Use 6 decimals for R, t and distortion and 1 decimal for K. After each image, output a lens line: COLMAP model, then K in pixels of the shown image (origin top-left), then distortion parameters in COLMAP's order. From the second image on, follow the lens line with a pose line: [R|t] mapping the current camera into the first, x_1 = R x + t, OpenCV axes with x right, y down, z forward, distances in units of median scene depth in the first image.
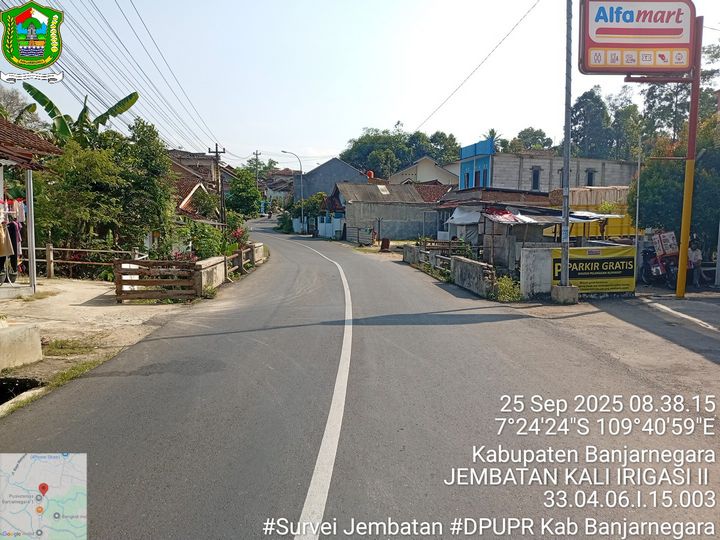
lens RADIAL K [[551.7, 0, 360.0], [0, 551.7, 270.0], [0, 0, 1]] dist [0.003708, -0.059965]
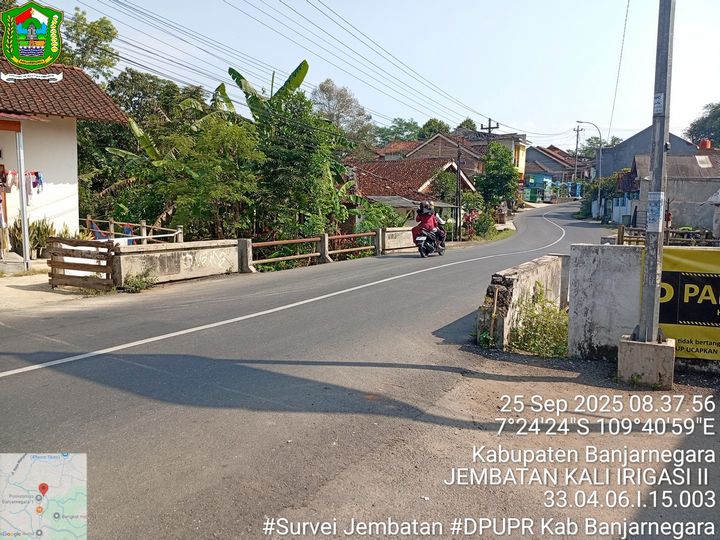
lens RADIAL K [[547.7, 0, 360.0], [0, 547.7, 270.0], [0, 0, 1]] dist [0.079913, -0.153318]
pose [[0.820309, 0.066354, -0.568058, 0.124195], [-0.051824, 0.997785, 0.041713, -0.008238], [0.569568, -0.004779, 0.821931, 0.160468]]
